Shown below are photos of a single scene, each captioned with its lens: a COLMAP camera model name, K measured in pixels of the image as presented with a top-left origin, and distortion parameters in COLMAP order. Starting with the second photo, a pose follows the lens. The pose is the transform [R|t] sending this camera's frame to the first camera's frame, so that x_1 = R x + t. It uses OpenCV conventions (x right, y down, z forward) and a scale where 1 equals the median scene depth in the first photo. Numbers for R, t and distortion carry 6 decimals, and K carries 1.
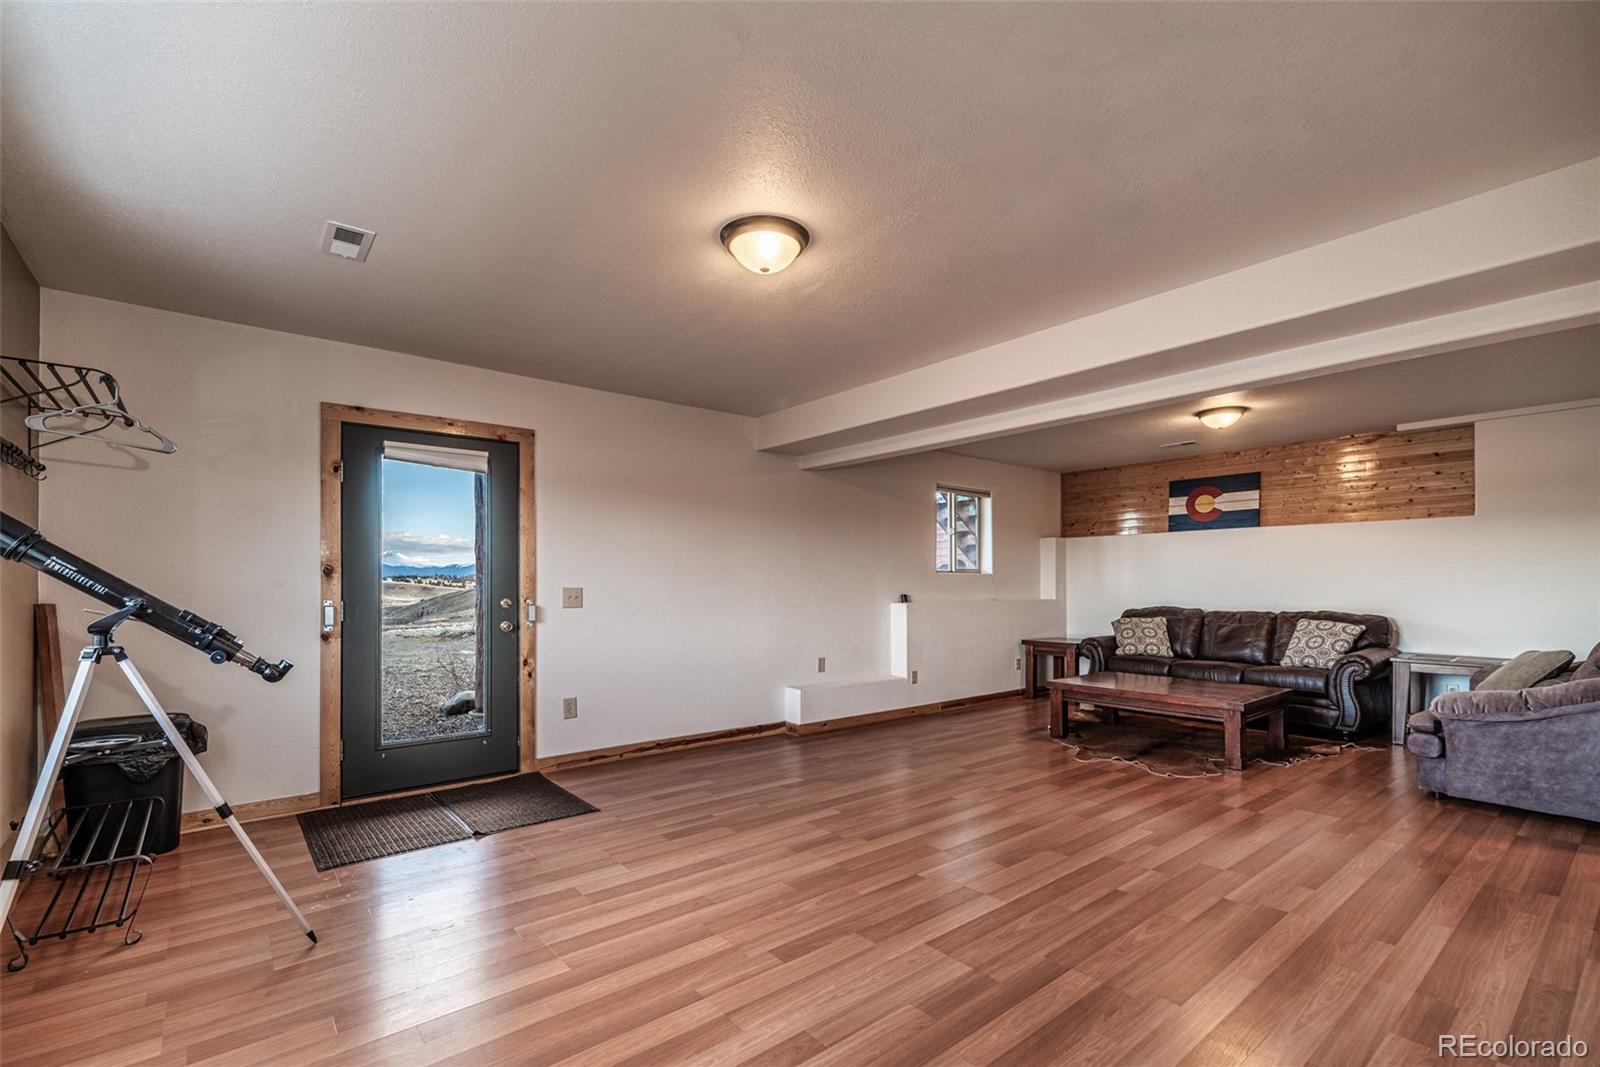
lens RADIAL K [[702.8, 0, 772.5], [0, 702.8, 595.8], [0, 0, 1]] dist [0.005402, 0.000333]
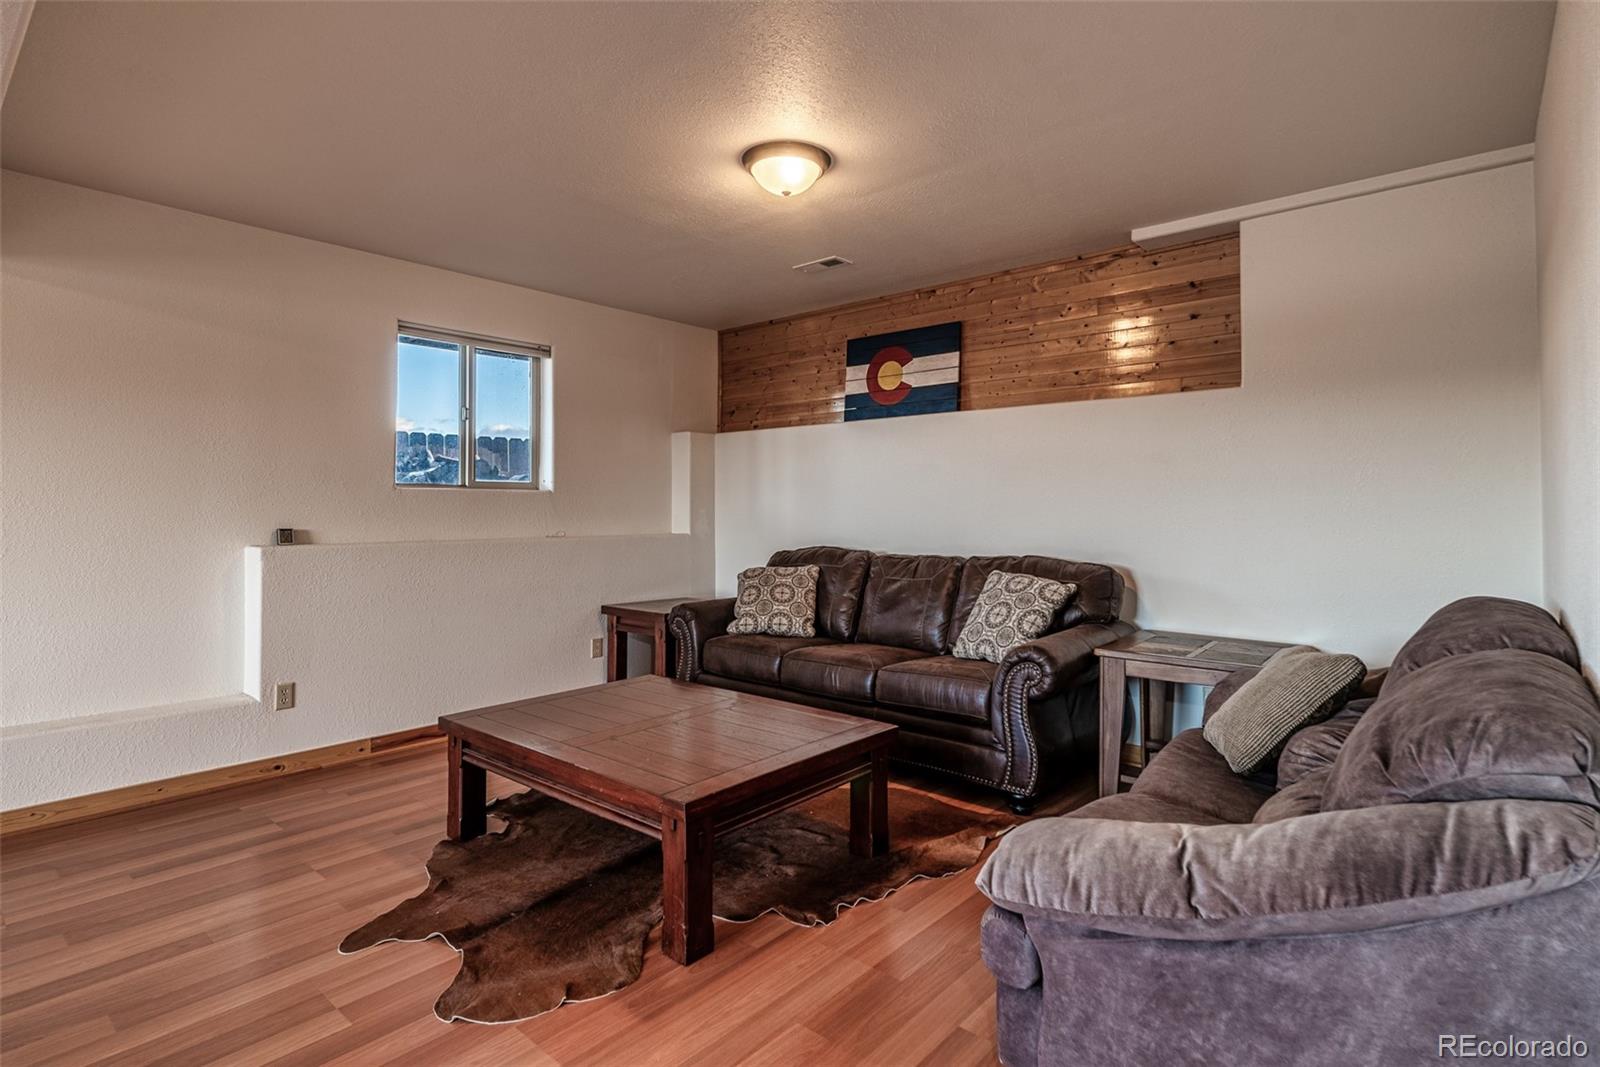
lens RADIAL K [[808.6, 0, 800.9], [0, 808.6, 518.1], [0, 0, 1]] dist [0.009832, 0.000701]
pose [[0.982127, -0.003406, 0.188186, 0.440139], [0.004032, 0.999988, -0.002946, -0.007117], [-0.188174, 0.003652, 0.982129, 0.360150]]
